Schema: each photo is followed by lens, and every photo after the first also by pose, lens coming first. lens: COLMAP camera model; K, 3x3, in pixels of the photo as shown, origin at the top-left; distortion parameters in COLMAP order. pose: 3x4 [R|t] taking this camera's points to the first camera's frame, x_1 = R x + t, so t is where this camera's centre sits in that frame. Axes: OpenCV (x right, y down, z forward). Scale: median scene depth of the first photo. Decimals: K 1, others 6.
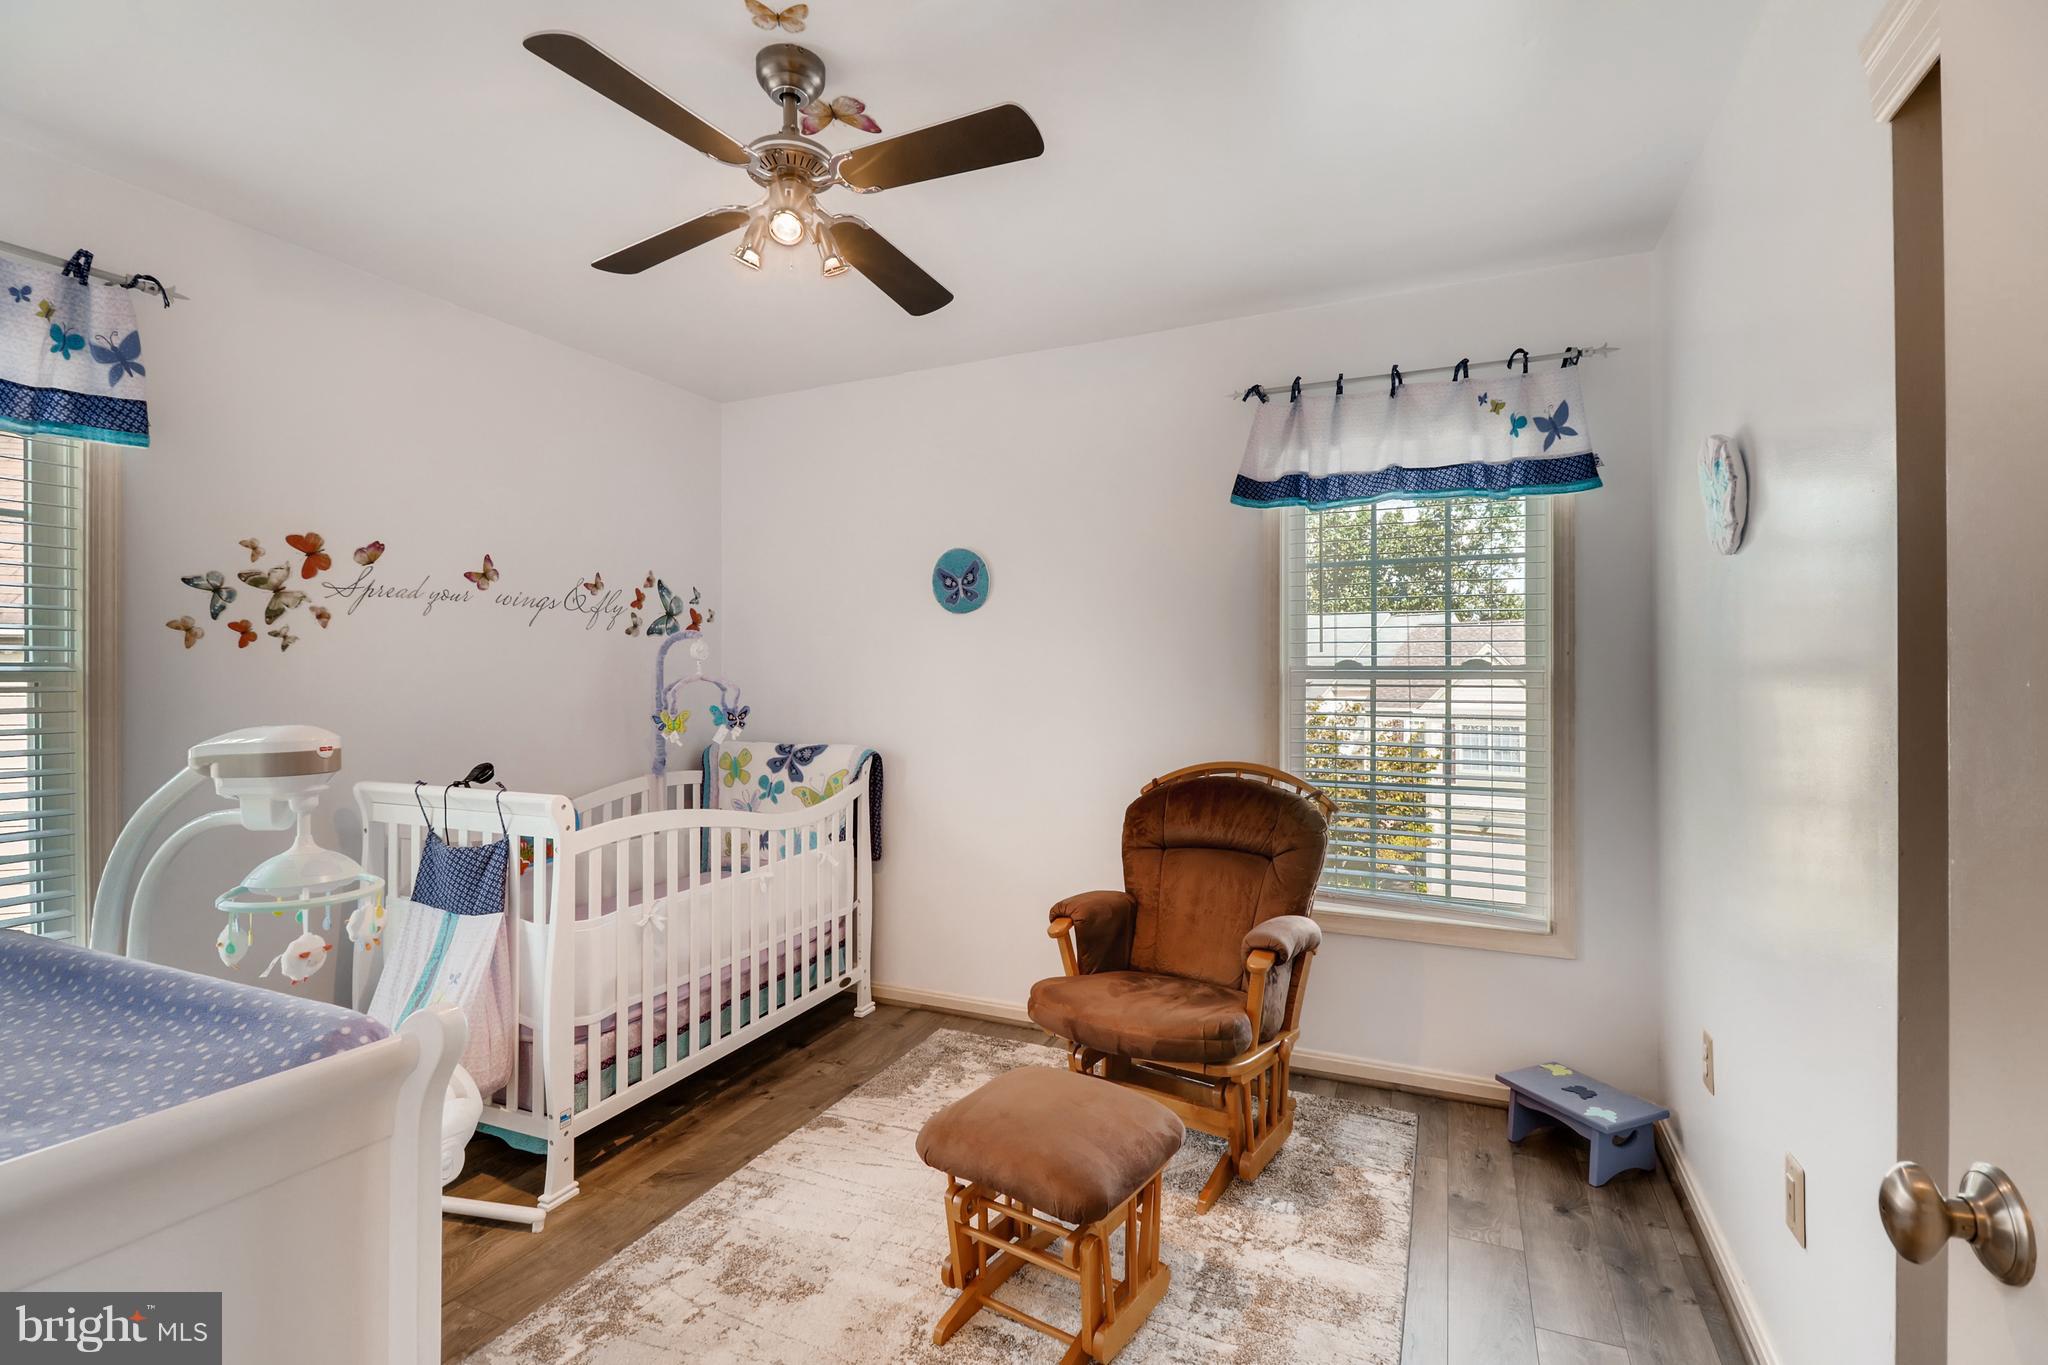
lens RADIAL K [[943.4, 0, 1024.4], [0, 943.4, 672.1], [0, 0, 1]] dist [-0.000268, -0.002137]
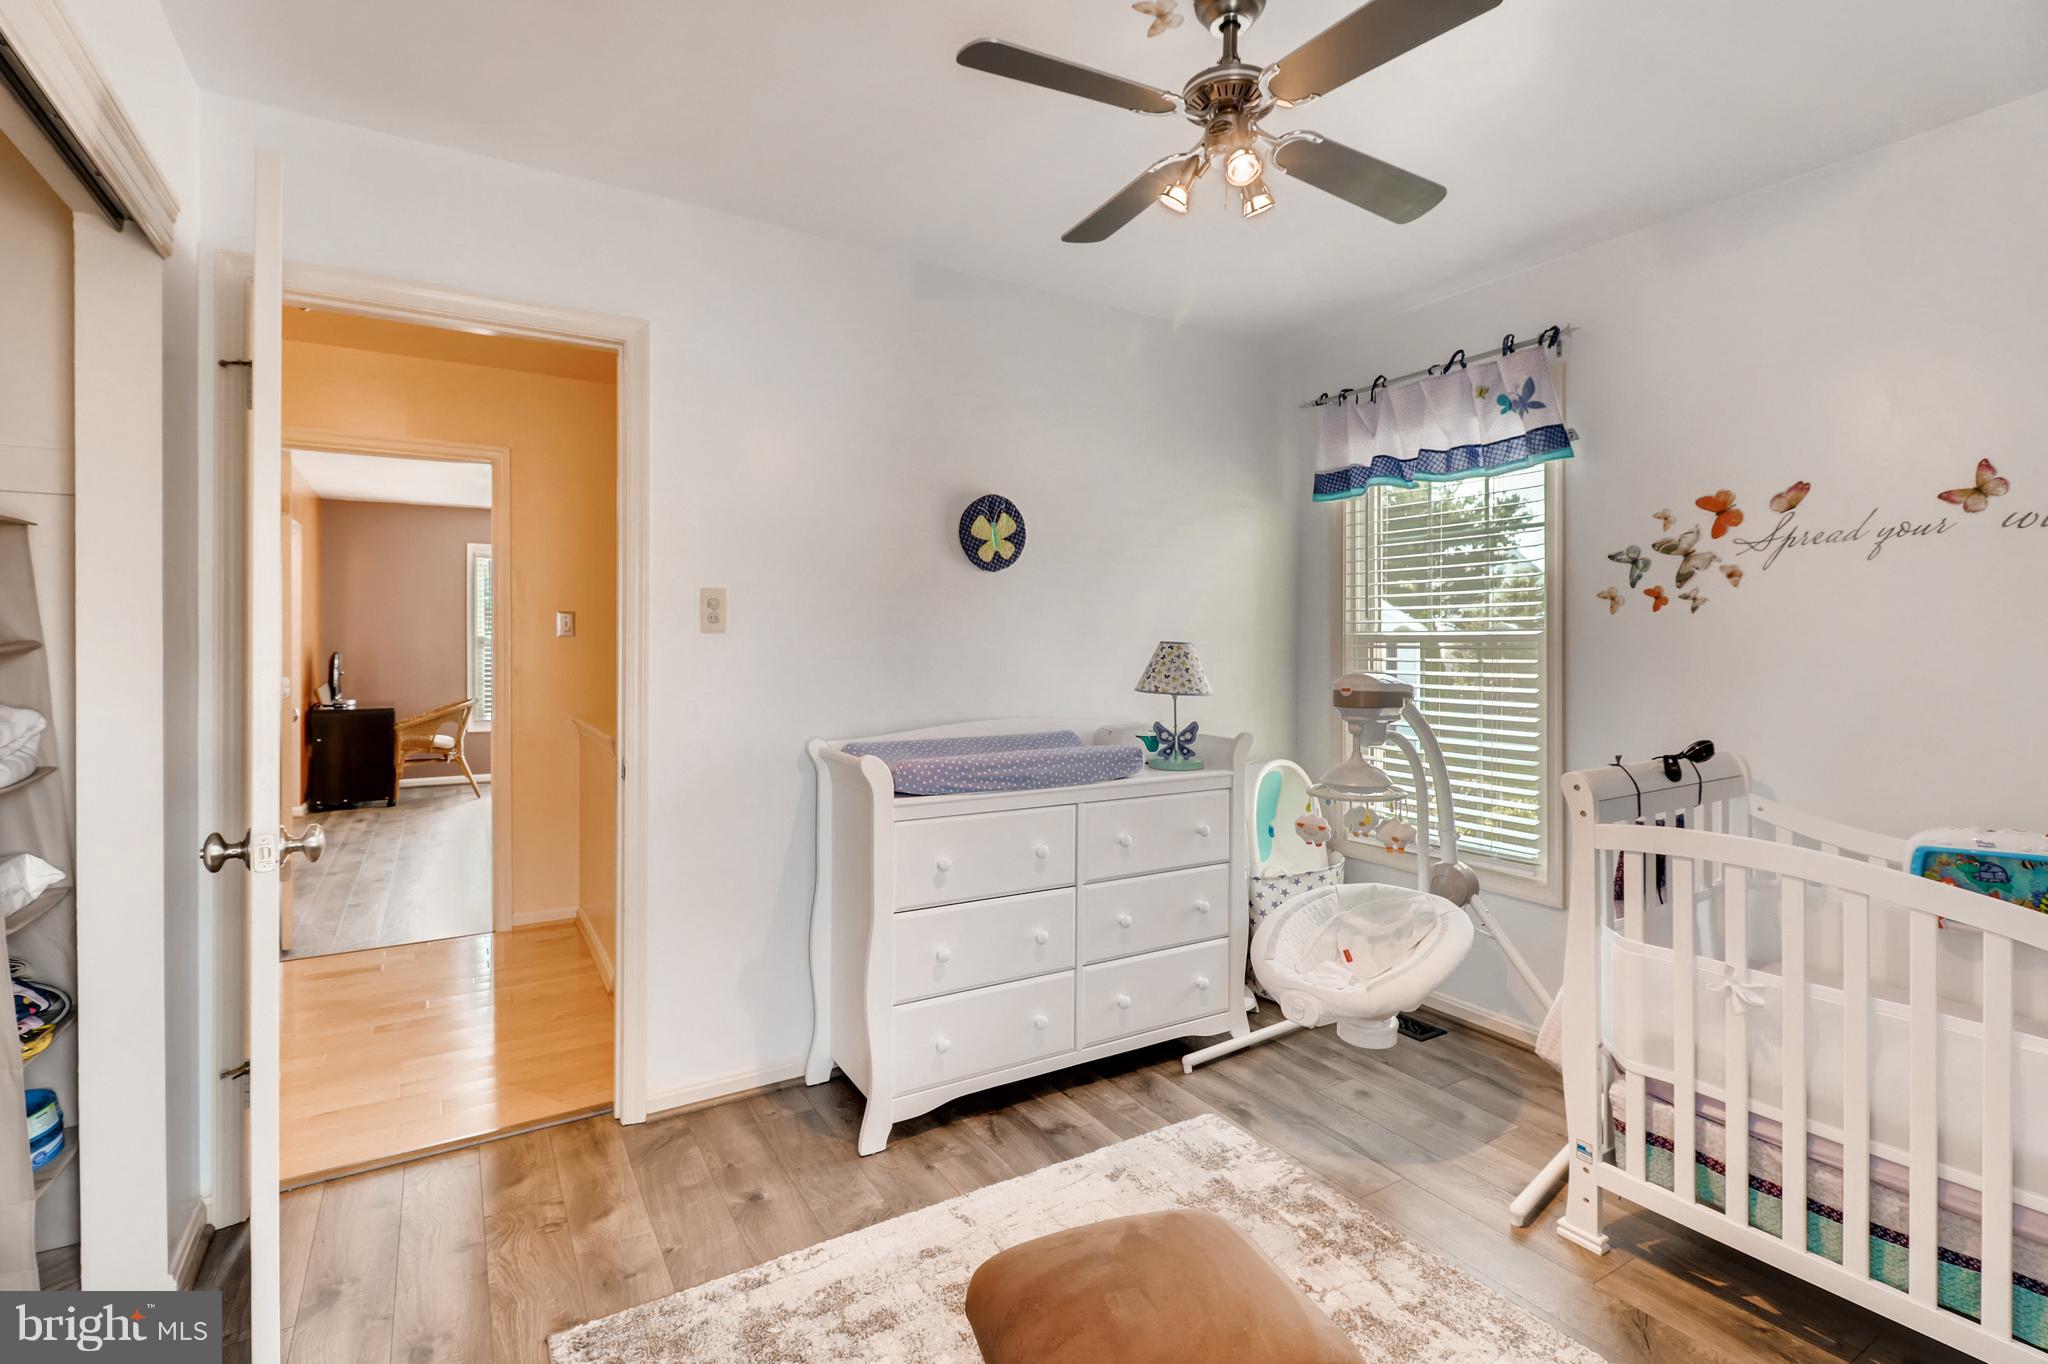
lens RADIAL K [[943.4, 0, 1027.8], [0, 943.4, 645.9], [0, 0, 1]] dist [-0.000268, -0.002137]
pose [[-0.565732, 0.005473, -0.824571, 0.467097], [0.004590, 0.999983, 0.003488, 0.006462], [0.824576, -0.001812, -0.565748, 0.984951]]
